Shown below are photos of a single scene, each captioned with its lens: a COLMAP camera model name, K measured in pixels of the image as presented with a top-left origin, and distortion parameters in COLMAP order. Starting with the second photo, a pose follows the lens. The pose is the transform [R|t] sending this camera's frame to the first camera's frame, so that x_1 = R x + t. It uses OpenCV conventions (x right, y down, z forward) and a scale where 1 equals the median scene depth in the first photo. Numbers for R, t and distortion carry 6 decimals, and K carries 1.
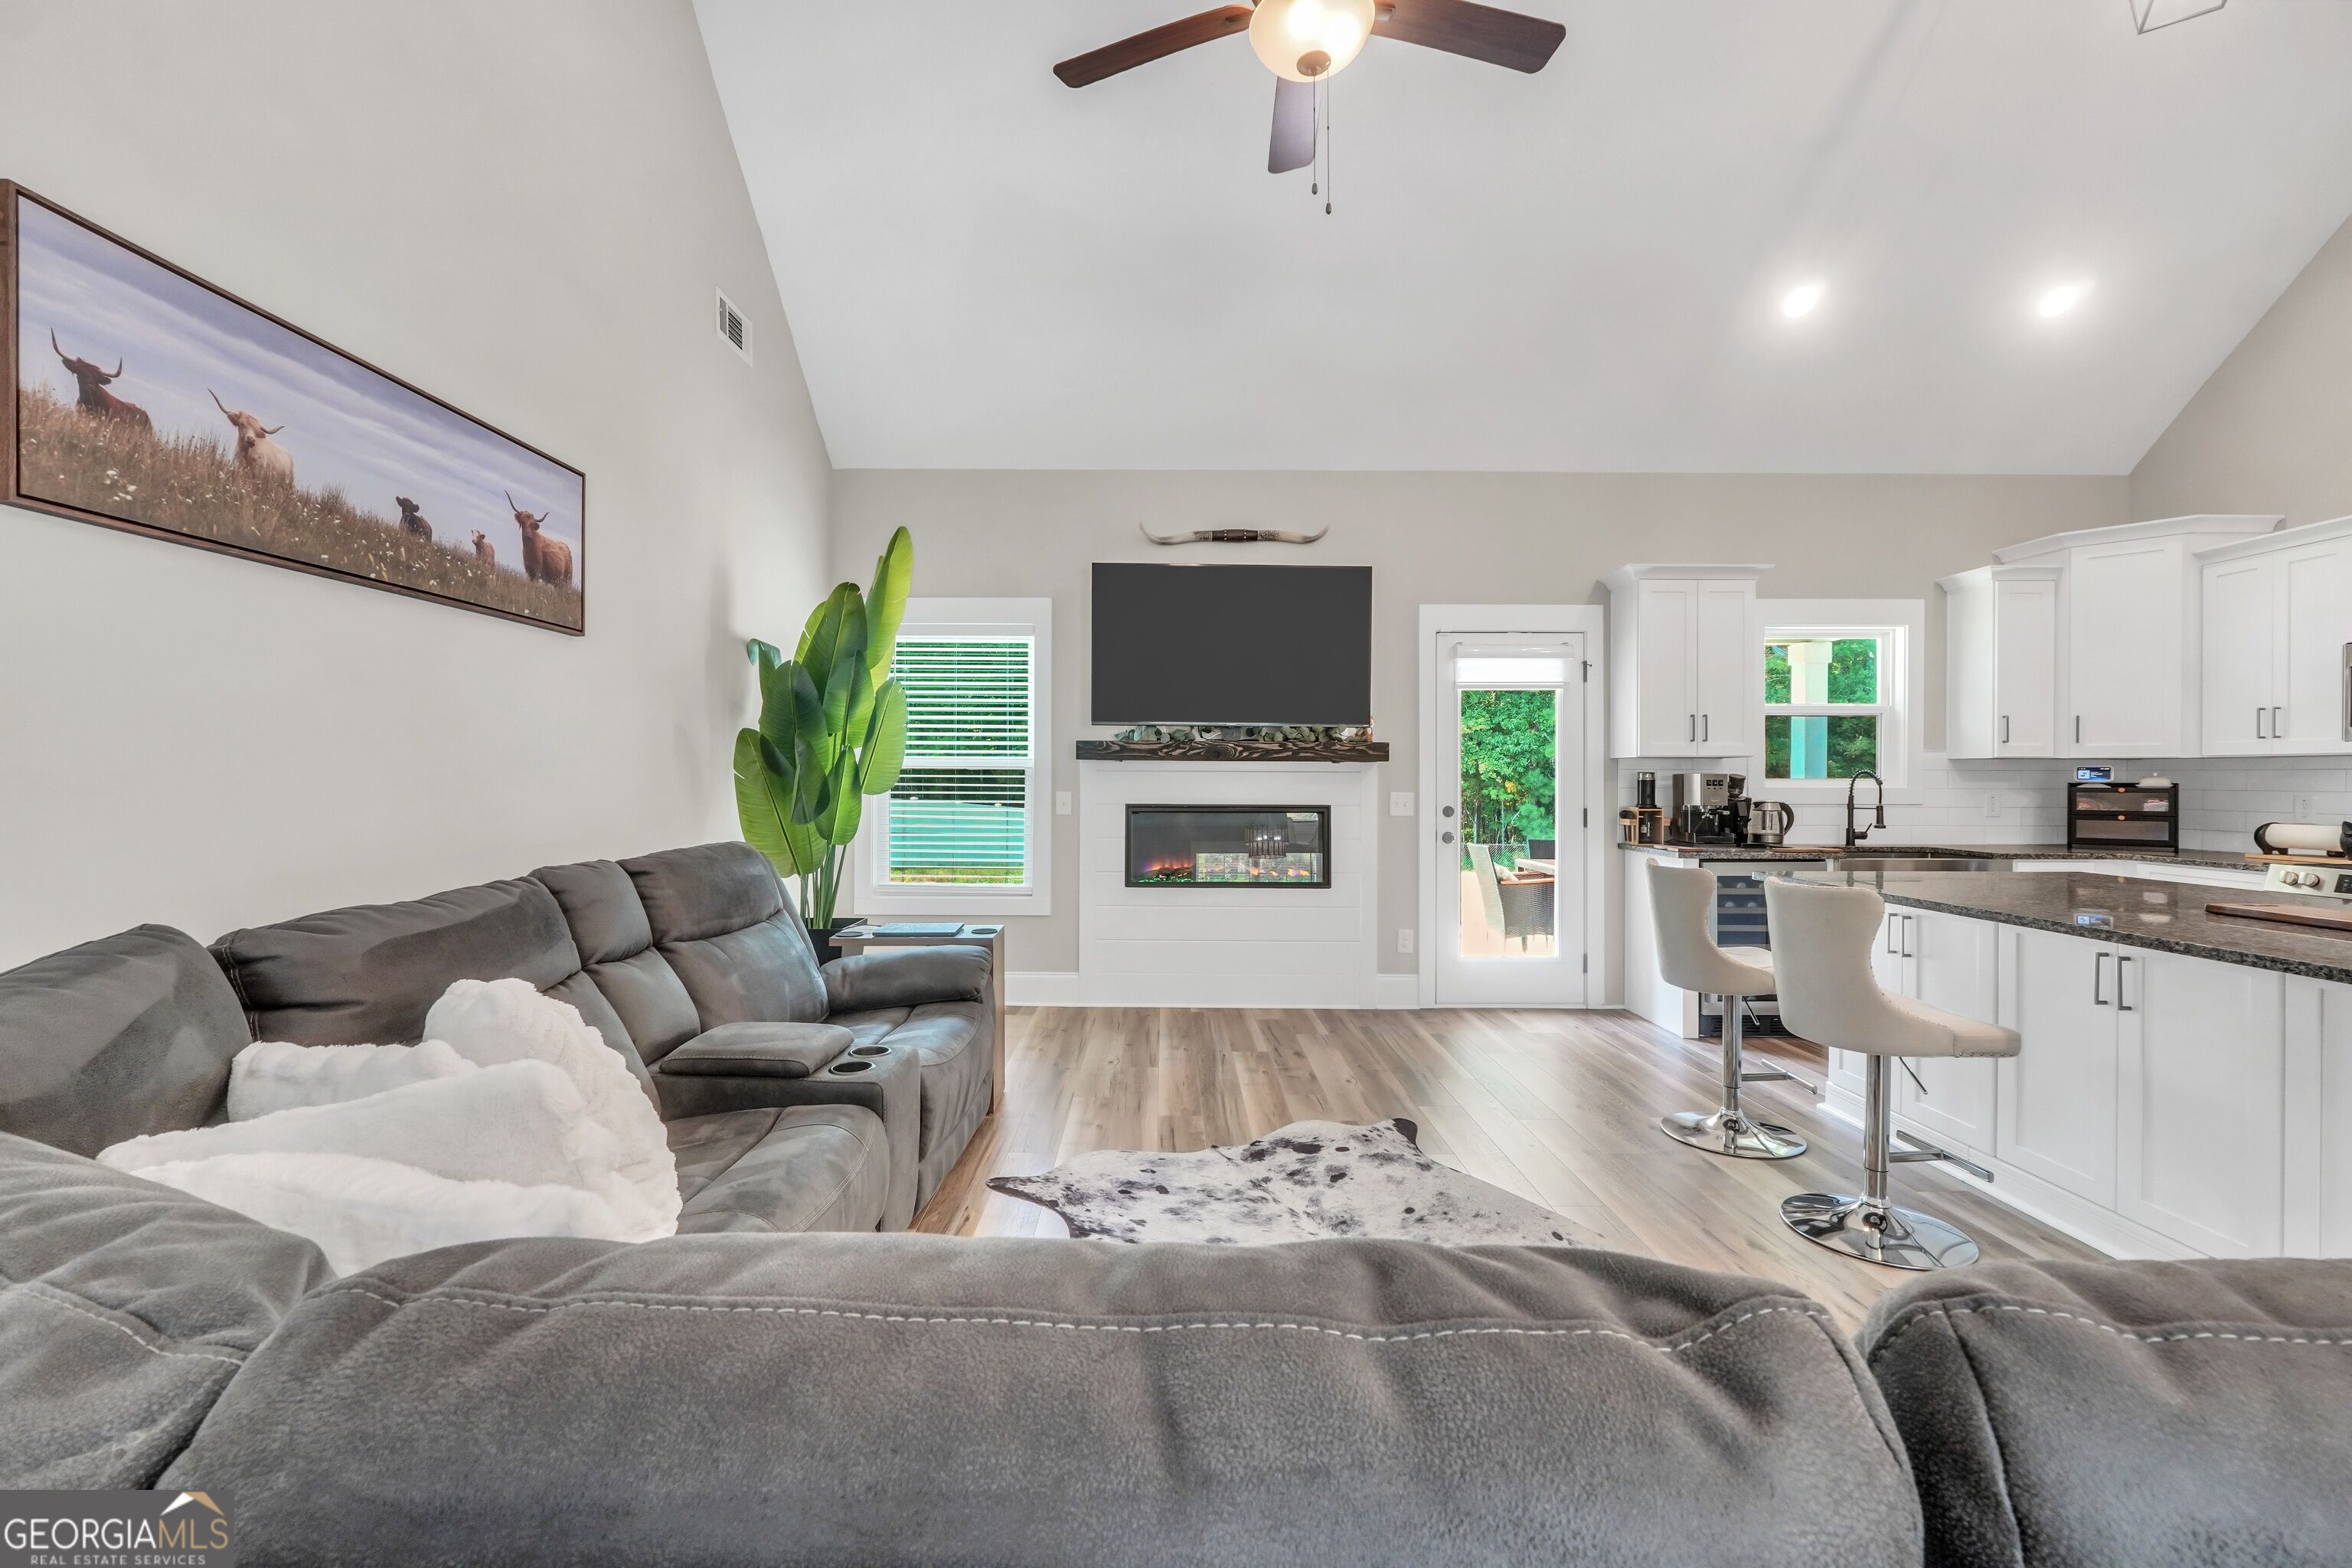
lens RADIAL K [[990.7, 0, 1162.3], [0, 990.7, 778.5], [0, 0, 1]] dist [-0.019753, 0.007920]
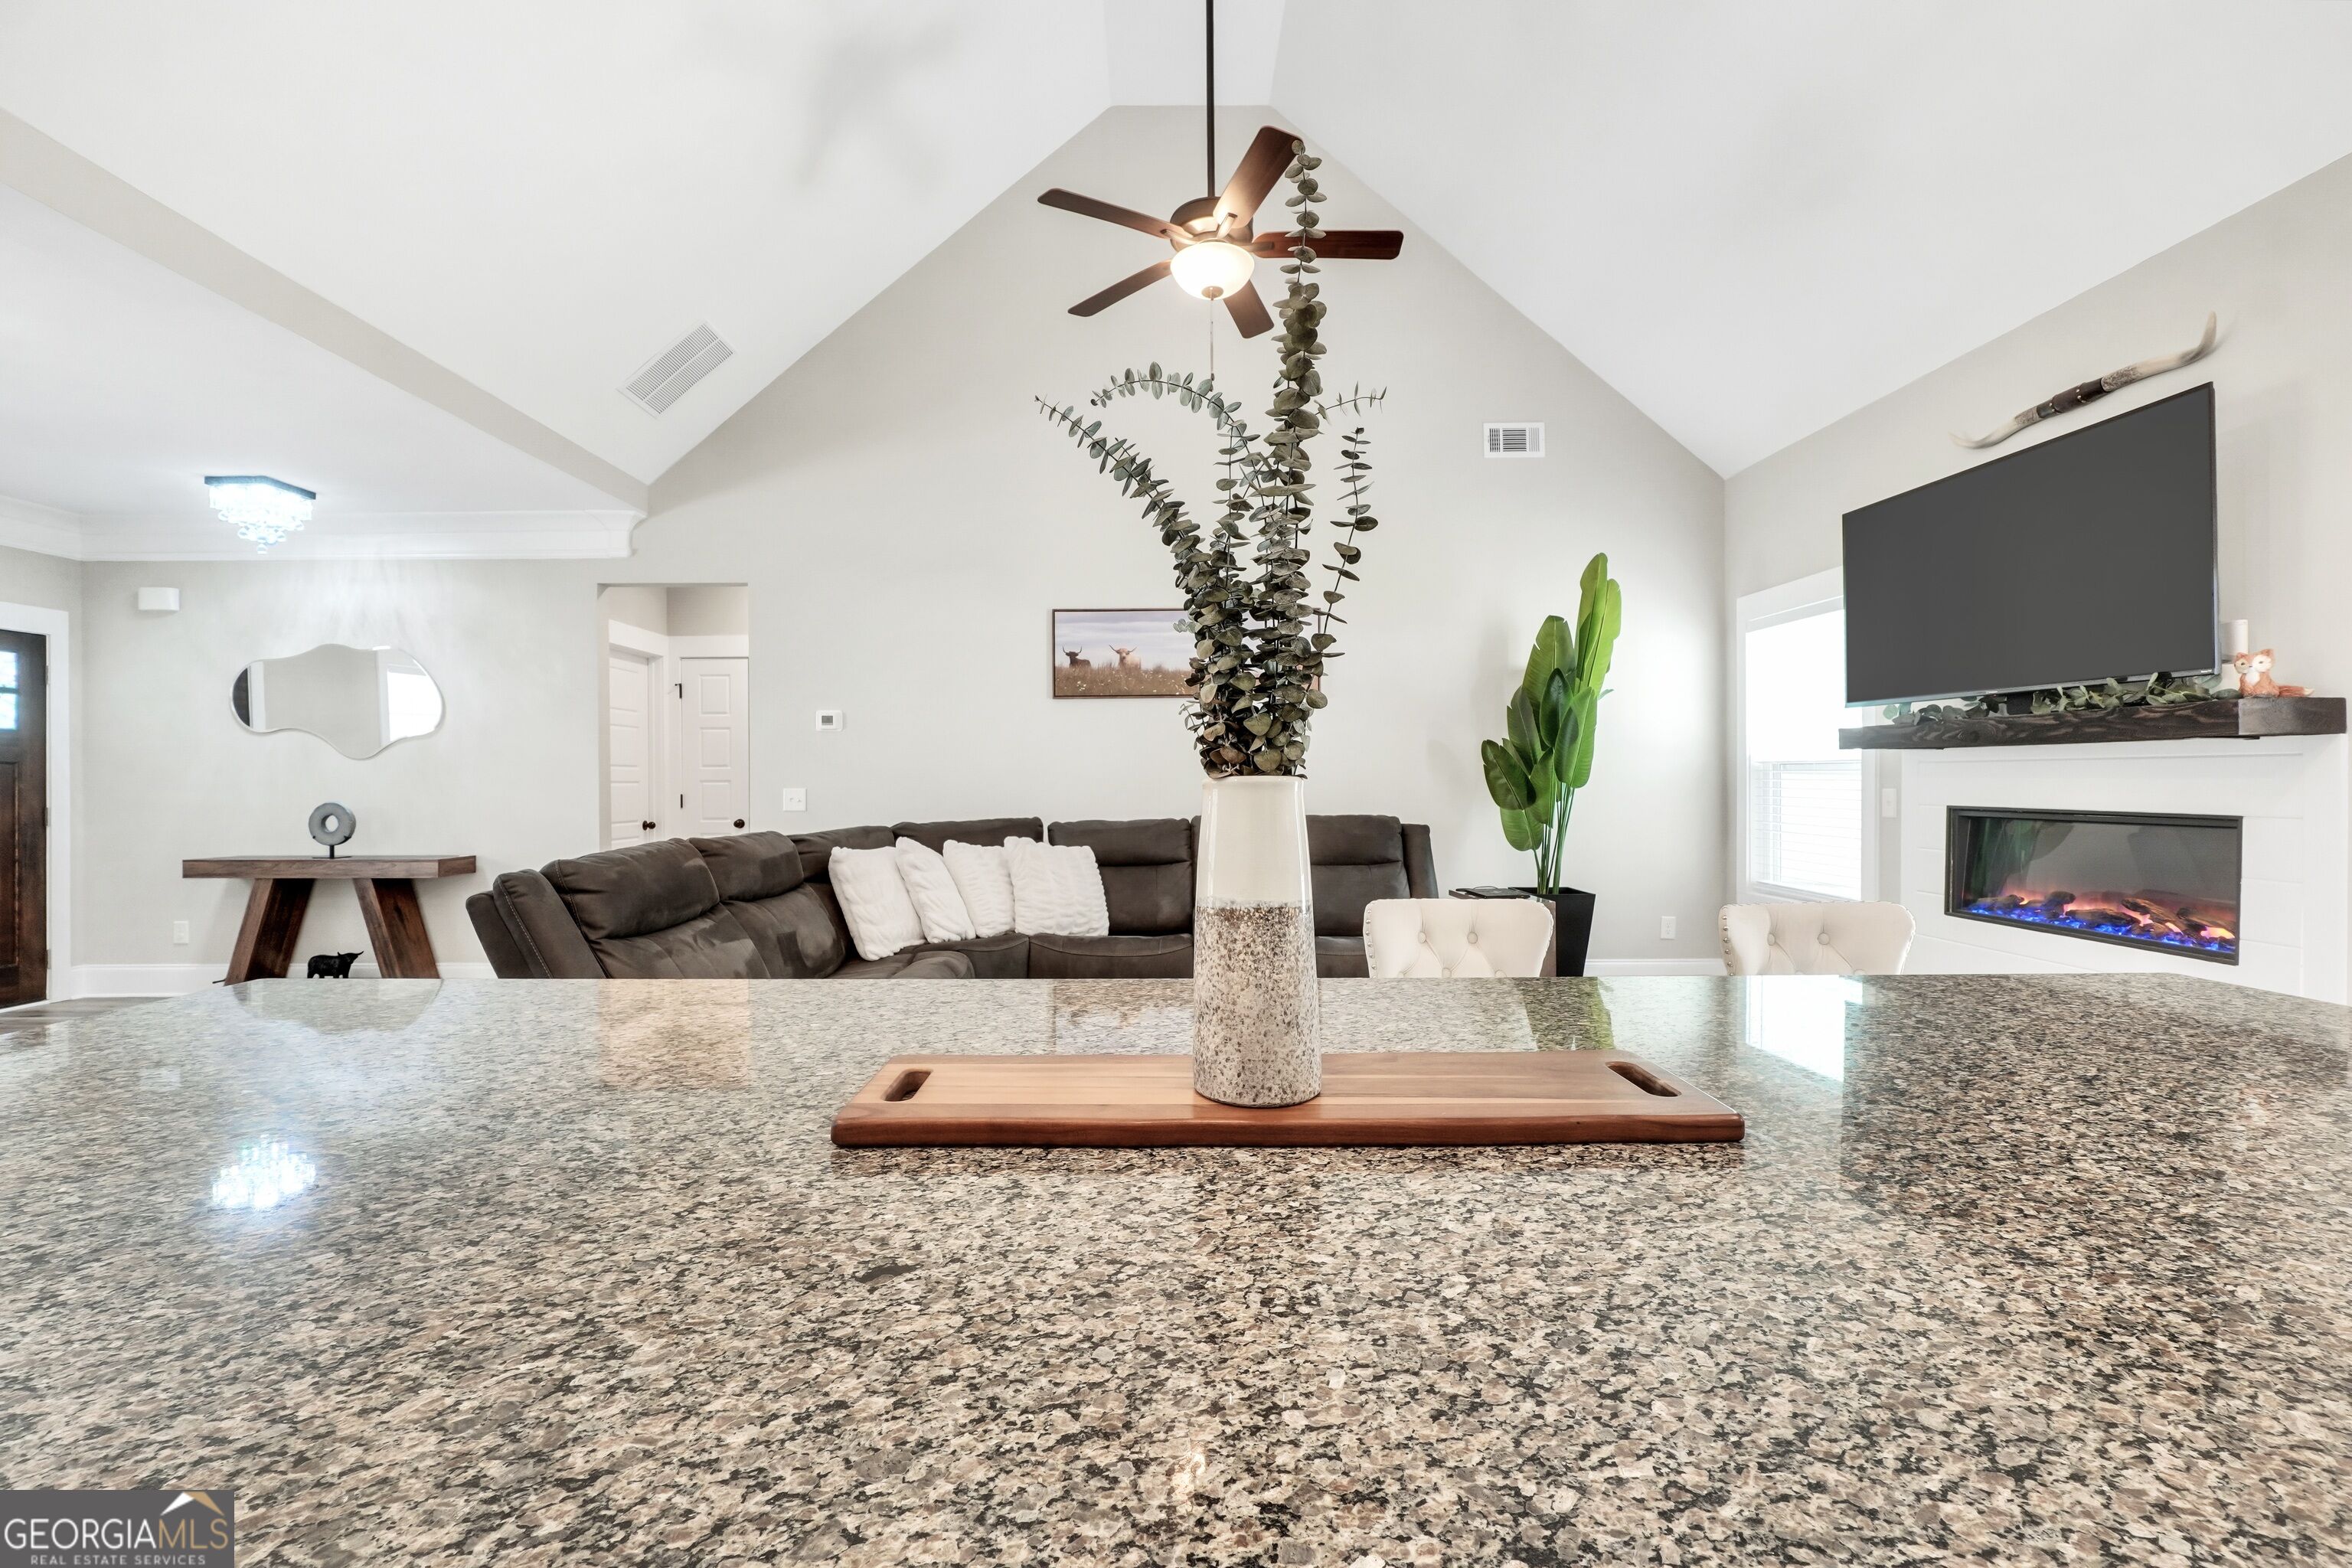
lens RADIAL K [[1001.3, 0, 1158.9], [0, 1001.3, 783.3], [0, 0, 1]] dist [-0.018050, 0.007253]
pose [[0.014954, 0.000419, -0.999888, 0.752829], [0.002533, 0.999997, 0.000457, 0.007517], [0.999885, -0.002539, 0.014953, 0.403738]]
